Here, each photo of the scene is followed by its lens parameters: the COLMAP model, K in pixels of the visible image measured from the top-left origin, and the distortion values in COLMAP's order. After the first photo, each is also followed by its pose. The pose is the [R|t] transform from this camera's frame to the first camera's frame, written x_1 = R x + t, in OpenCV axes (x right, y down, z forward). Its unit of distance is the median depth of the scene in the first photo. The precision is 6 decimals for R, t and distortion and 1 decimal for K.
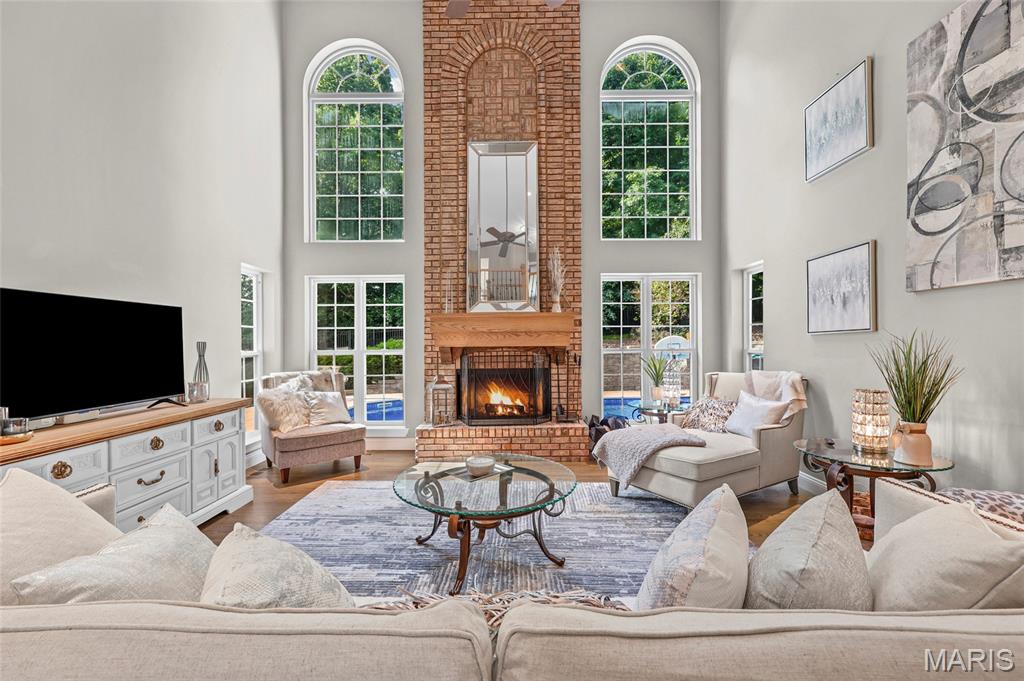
lens RADIAL K [[421.7, 0, 511.3], [0, 421.7, 343.1], [0, 0, 1]] dist [-0.000118, -0.000110]
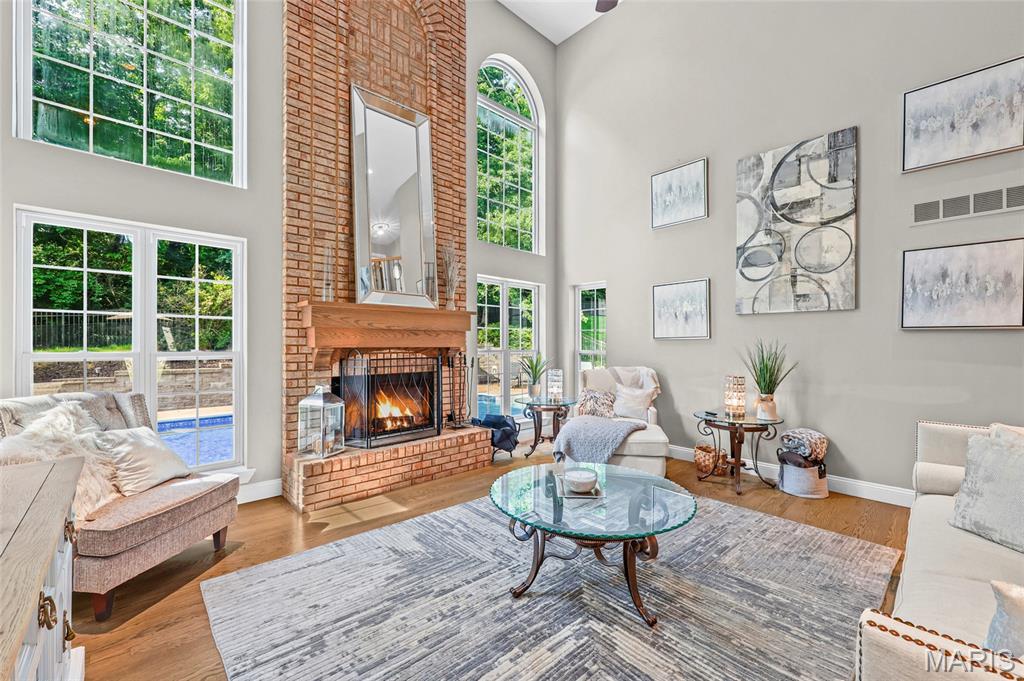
lens RADIAL K [[417.6, 0, 516.0], [0, 417.6, 342.5], [0, 0, 1]] dist [0.000344, 0.000217]
pose [[0.720235, 0.012296, 0.693621, -0.413987], [-0.008625, 0.999924, -0.008770, 0.004007], [-0.693676, 0.000334, 0.720287, 0.238301]]
